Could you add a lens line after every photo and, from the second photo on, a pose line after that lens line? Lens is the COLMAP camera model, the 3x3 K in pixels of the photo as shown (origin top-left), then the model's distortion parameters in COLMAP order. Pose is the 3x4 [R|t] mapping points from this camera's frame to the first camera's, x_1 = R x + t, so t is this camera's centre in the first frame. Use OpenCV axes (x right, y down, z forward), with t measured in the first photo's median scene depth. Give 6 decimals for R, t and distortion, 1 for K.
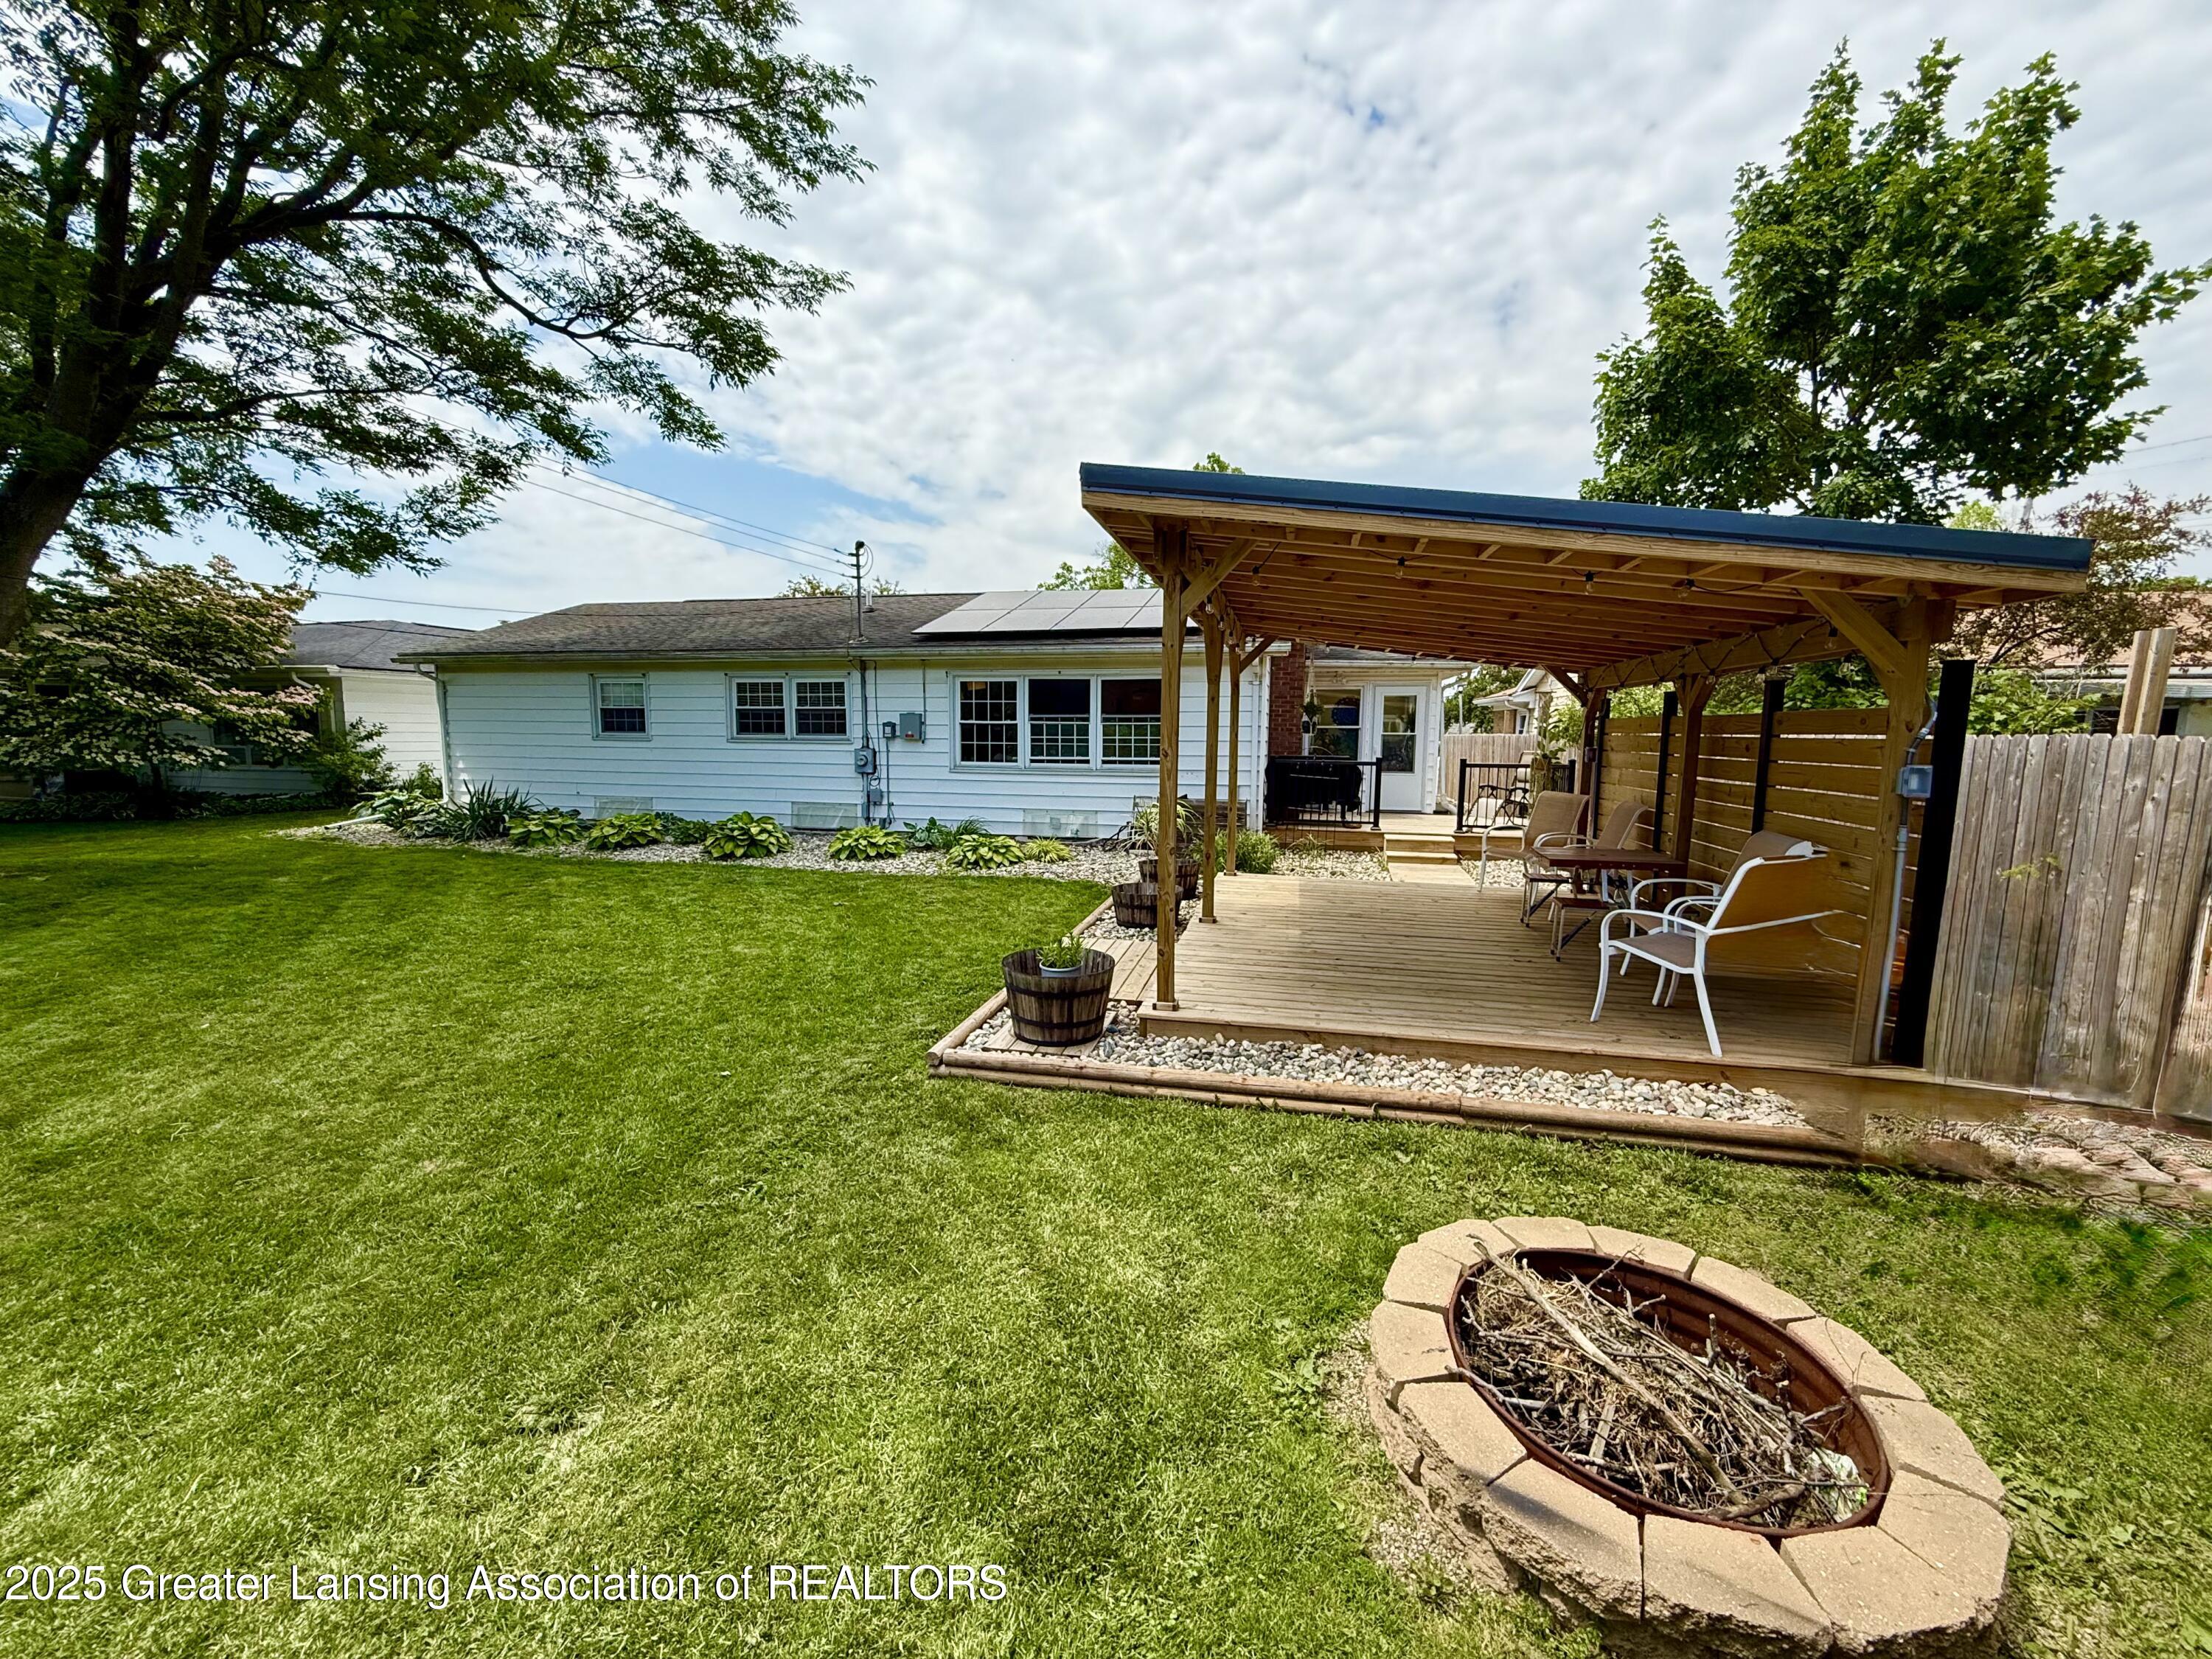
lens RADIAL K [[883.6, 0, 1120.2], [0, 883.6, 837.6], [0, 0, 1]] dist [-0.001279, 0.000381]
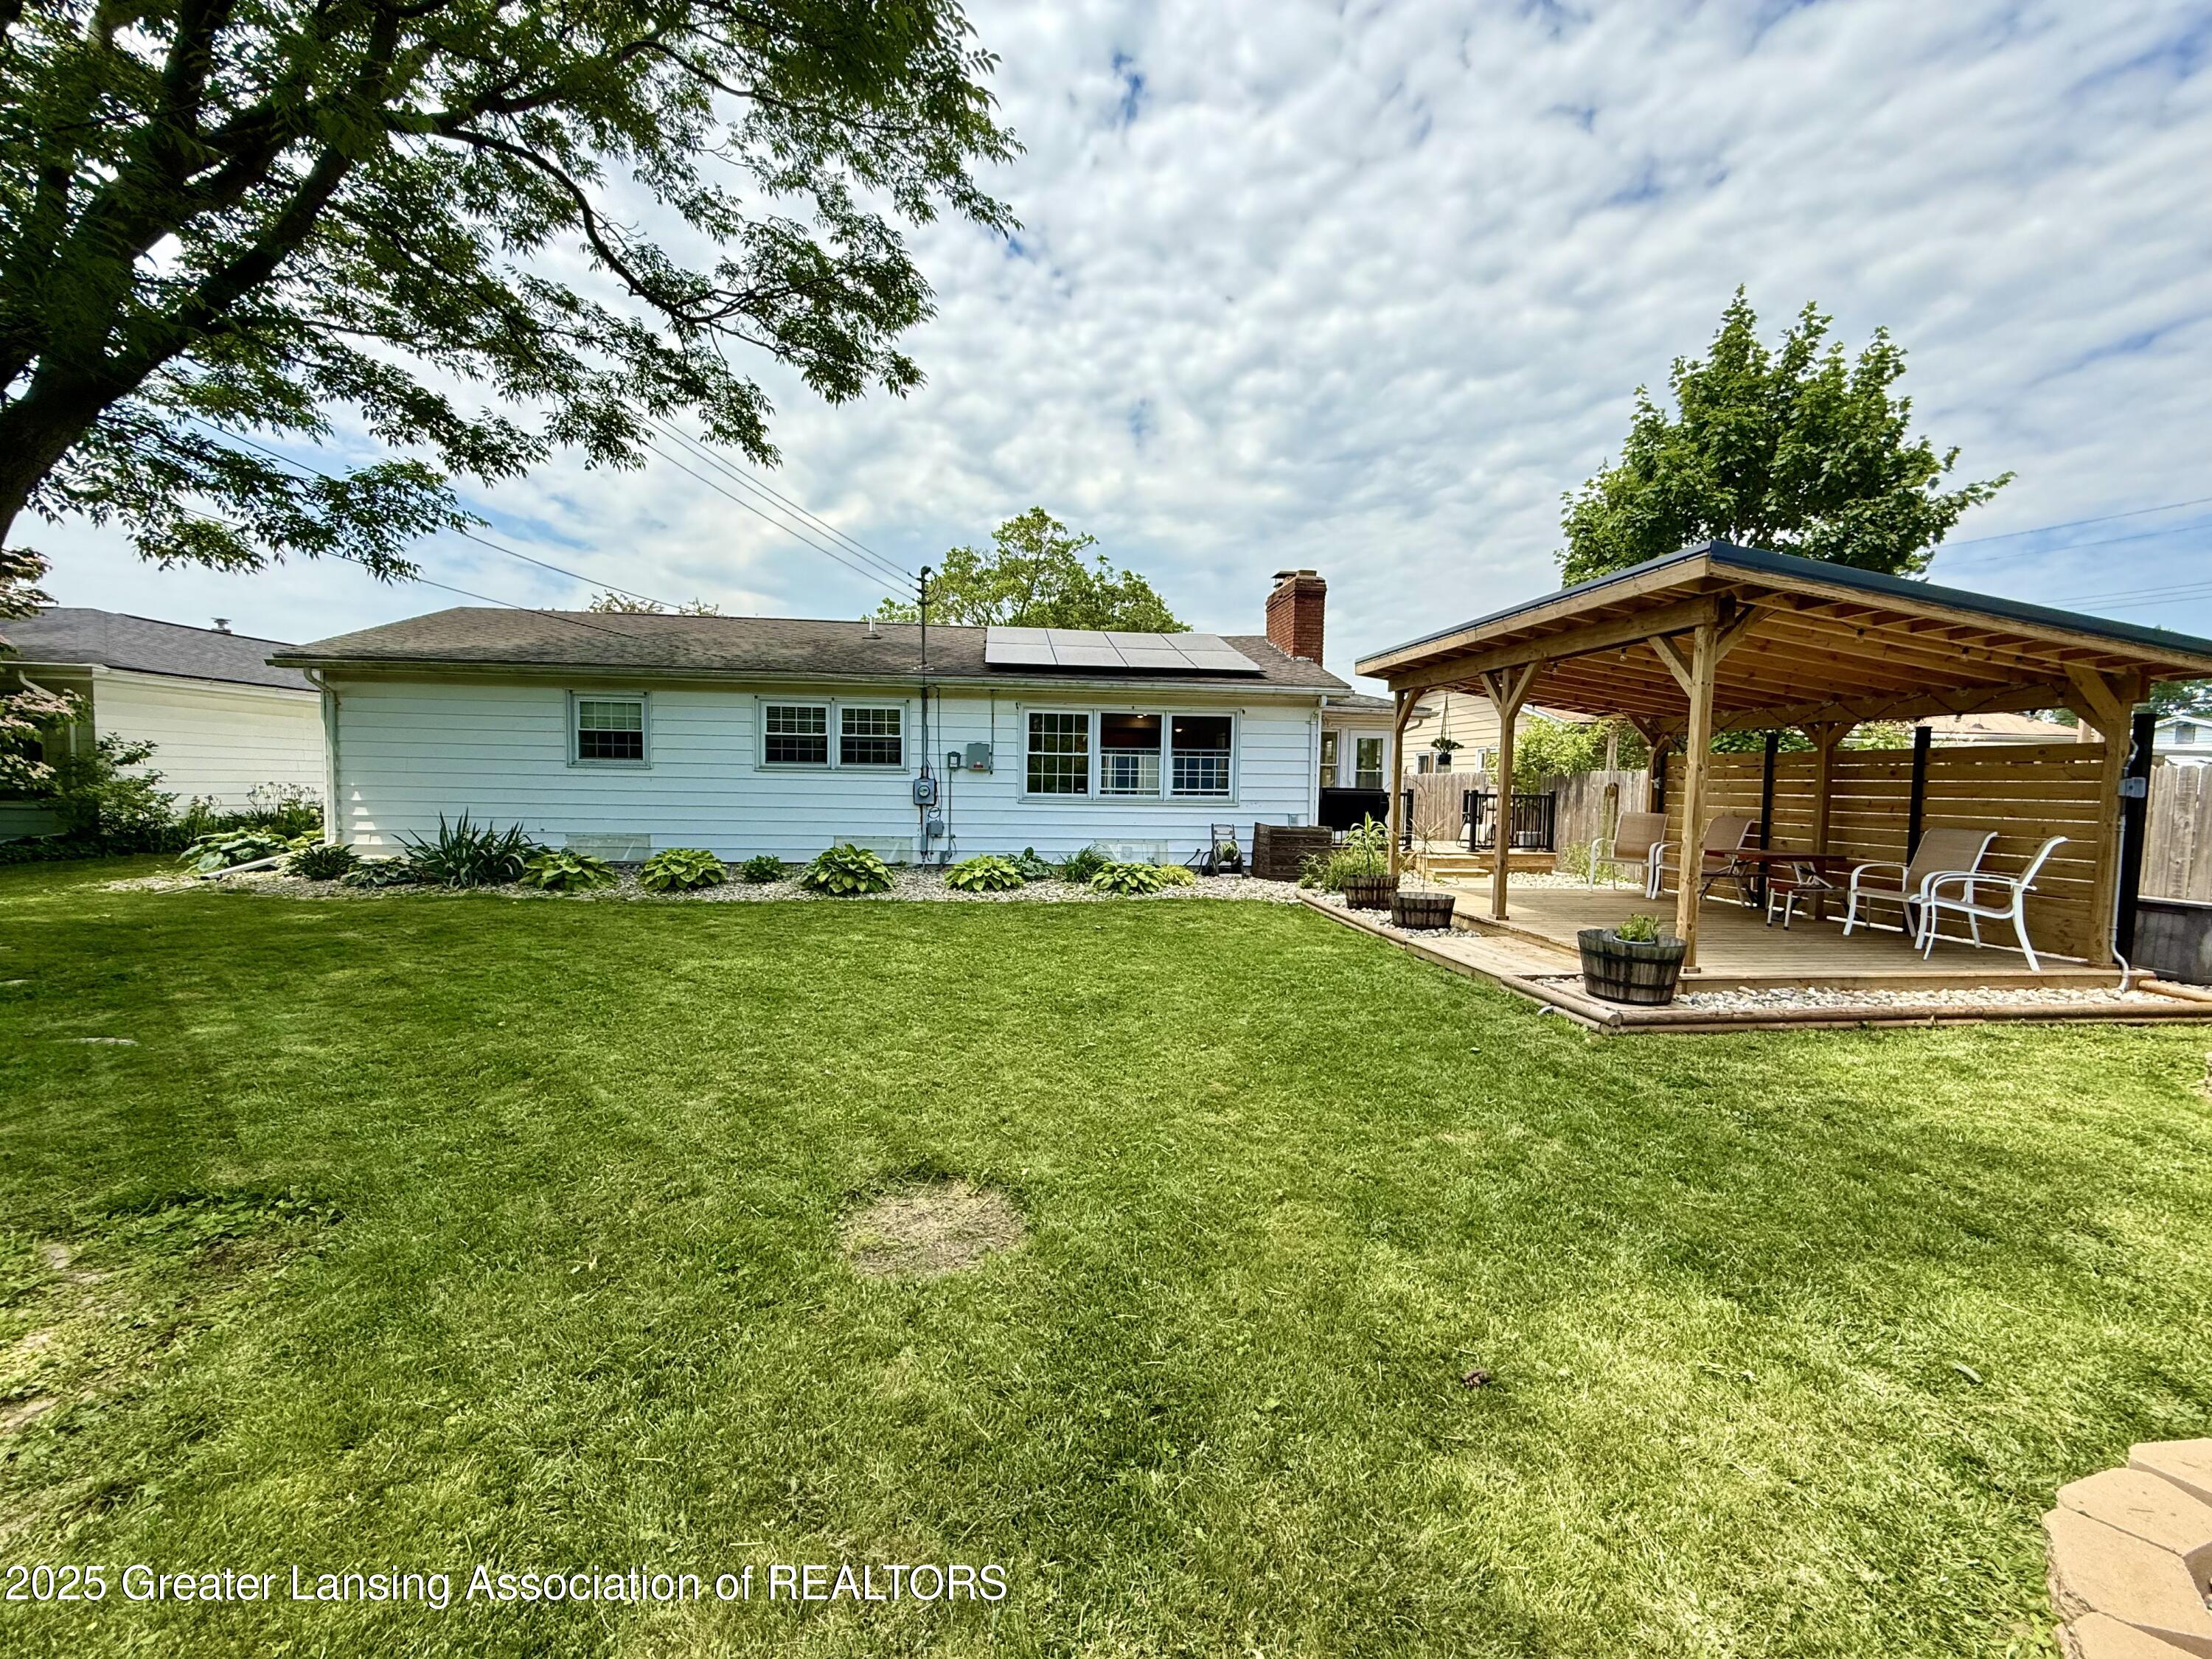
lens RADIAL K [[883.6, 0, 1107.9], [0, 883.6, 833.1], [0, 0, 1]] dist [-0.001279, 0.000381]
pose [[0.943953, -0.010993, 0.329896, -0.426256], [0.029818, 0.998199, -0.052059, 0.014205], [-0.328730, 0.058978, 0.942581, 0.031872]]
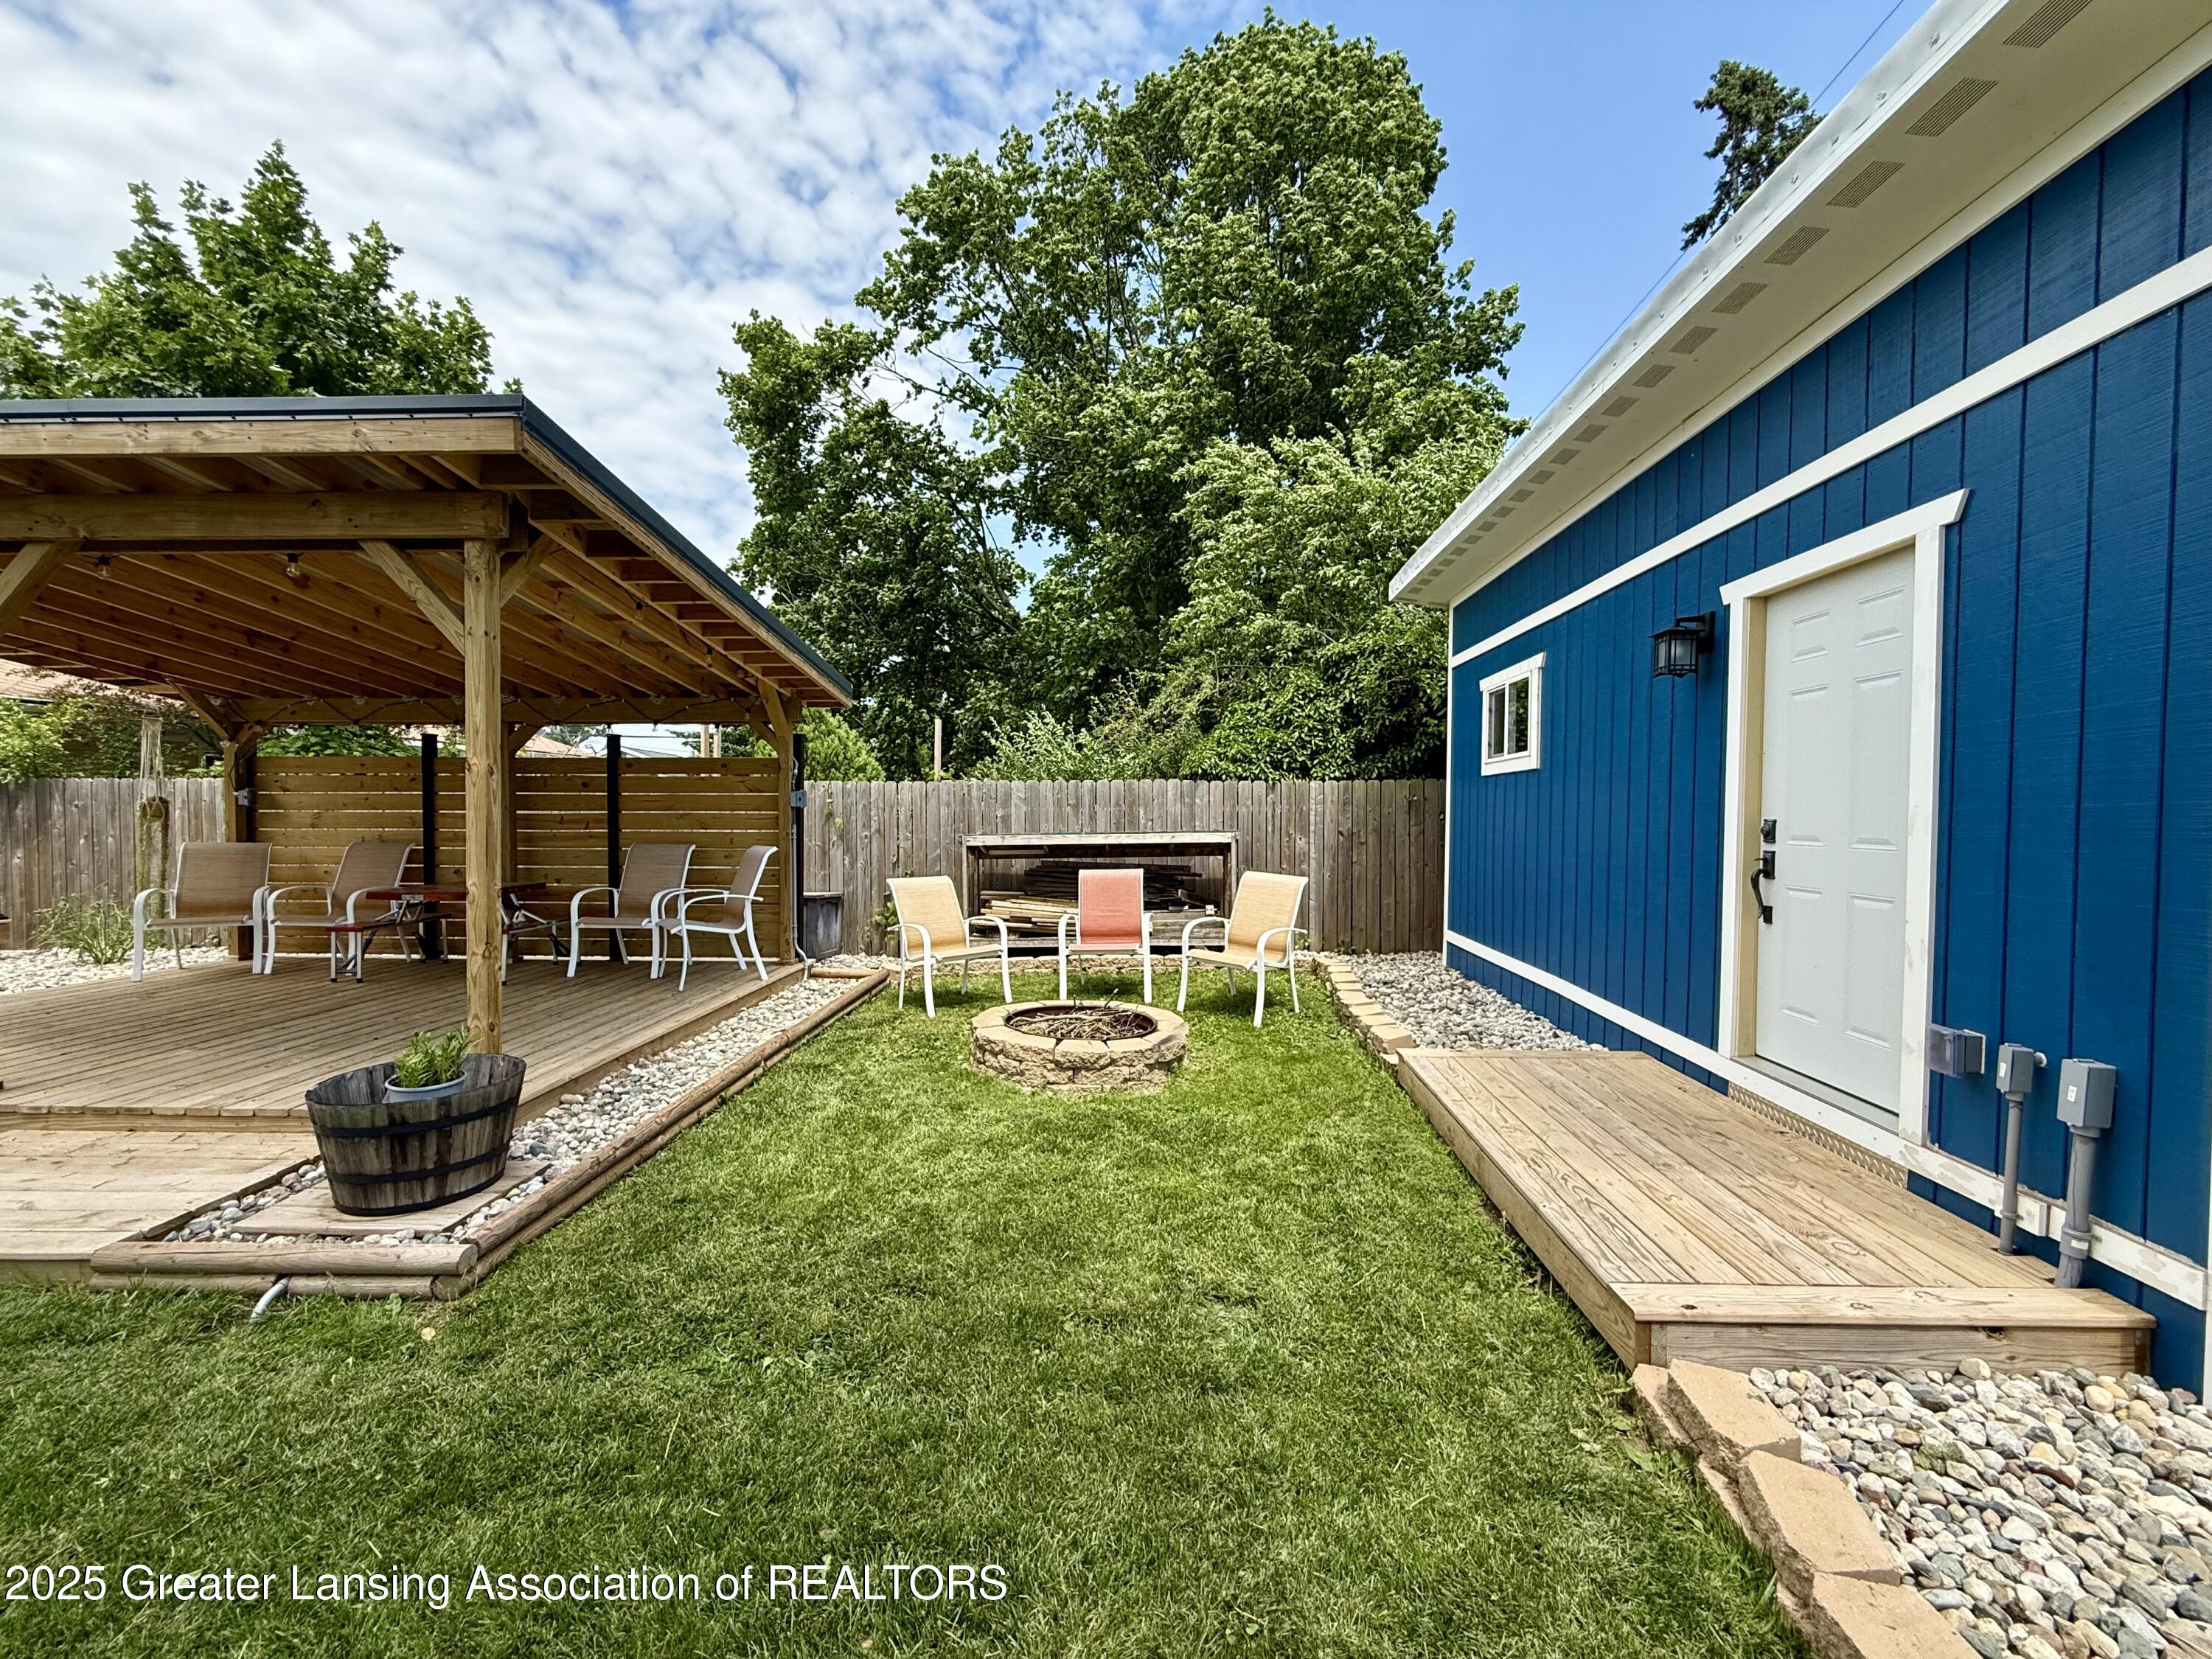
lens RADIAL K [[883.6, 0, 1106.8], [0, 883.6, 832.3], [0, 0, 1]] dist [-0.001279, 0.000381]
pose [[-0.180115, -0.034169, 0.983052, -0.303171], [0.115012, 0.991810, 0.055546, -0.007212], [-0.976899, 0.123068, -0.174710, 0.215959]]
